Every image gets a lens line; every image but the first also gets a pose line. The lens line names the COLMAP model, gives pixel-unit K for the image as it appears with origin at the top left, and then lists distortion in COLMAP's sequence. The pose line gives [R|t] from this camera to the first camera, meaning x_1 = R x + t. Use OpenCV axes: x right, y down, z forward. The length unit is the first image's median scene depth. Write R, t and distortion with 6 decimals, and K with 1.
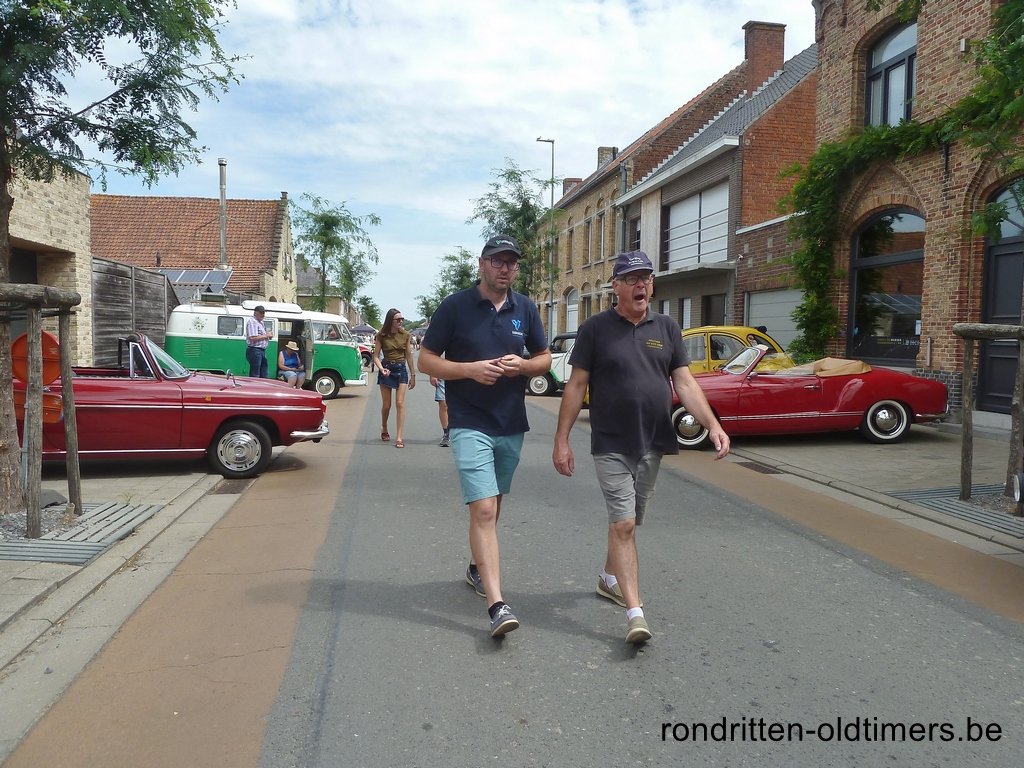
lens RADIAL K [[760.8, 0, 516.7], [0, 760.8, 380.8], [0, 0, 1]] dist [-0.029382, -0.005269]
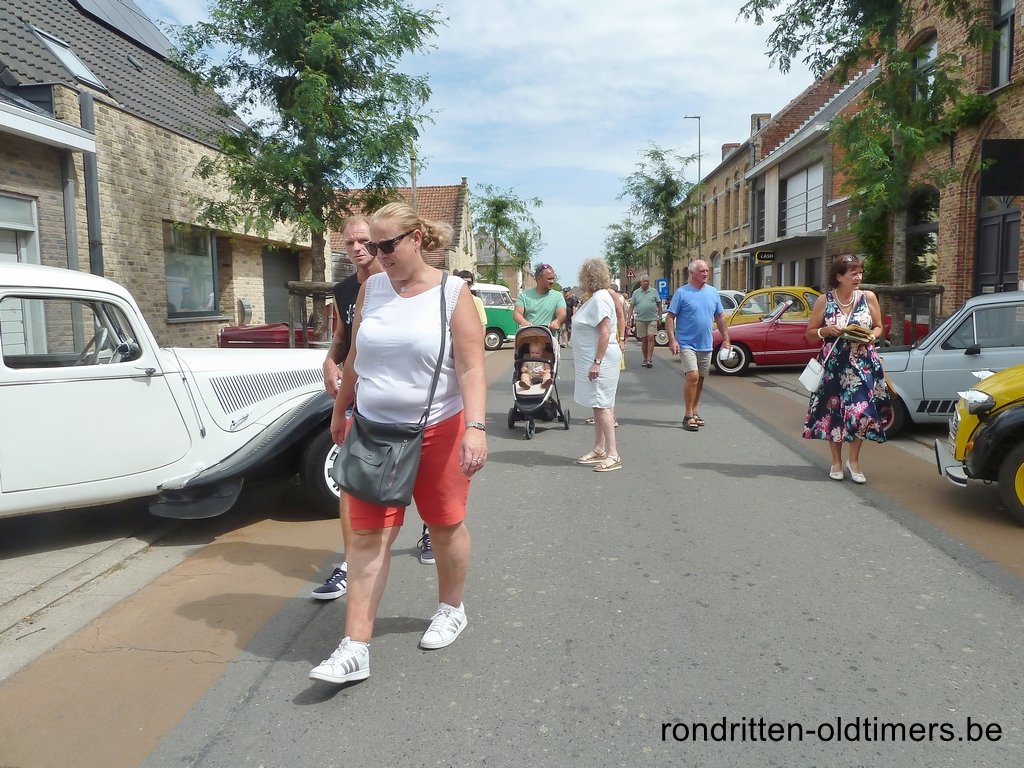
lens RADIAL K [[760.8, 0, 516.7], [0, 760.8, 380.8], [0, 0, 1]] dist [-0.029382, -0.005269]
pose [[0.971715, -0.001817, -0.236150, 0.060104], [0.013109, 0.998844, 0.046256, 0.010076], [0.235793, -0.048044, 0.970615, -0.163811]]
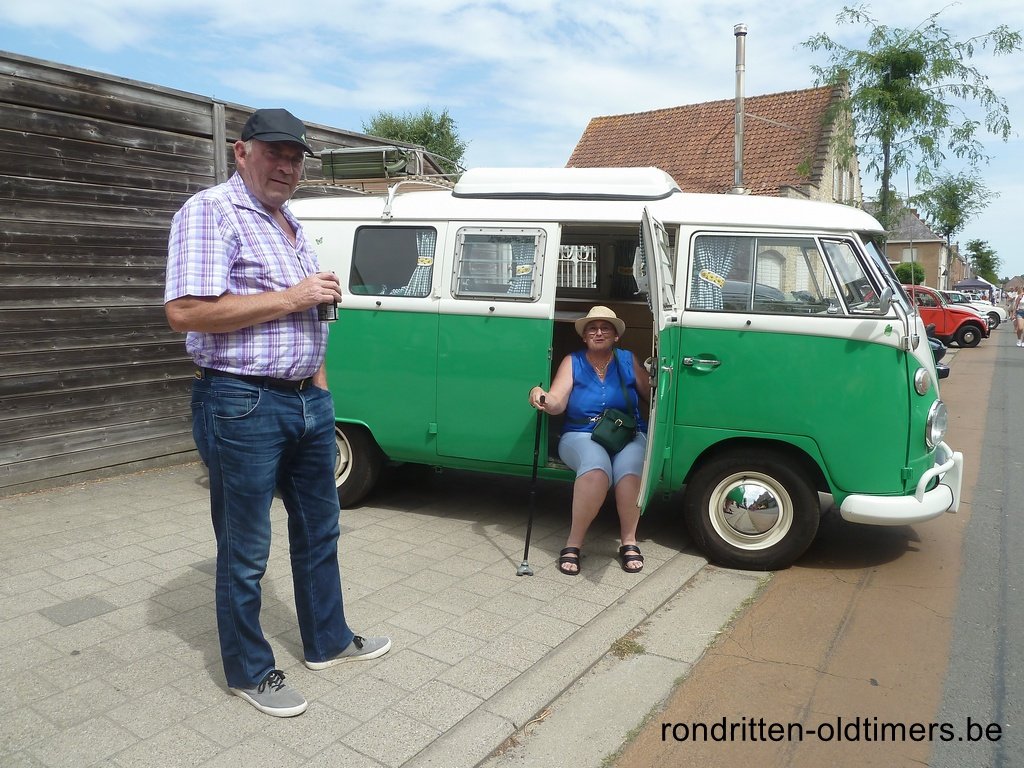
lens RADIAL K [[760.8, 0, 516.7], [0, 760.8, 380.8], [0, 0, 1]] dist [-0.029382, -0.005269]
pose [[0.736829, 0.061023, -0.673320, -0.089487], [-0.024616, 0.997679, 0.063482, -0.026948], [0.675631, -0.030201, 0.736621, 0.464185]]
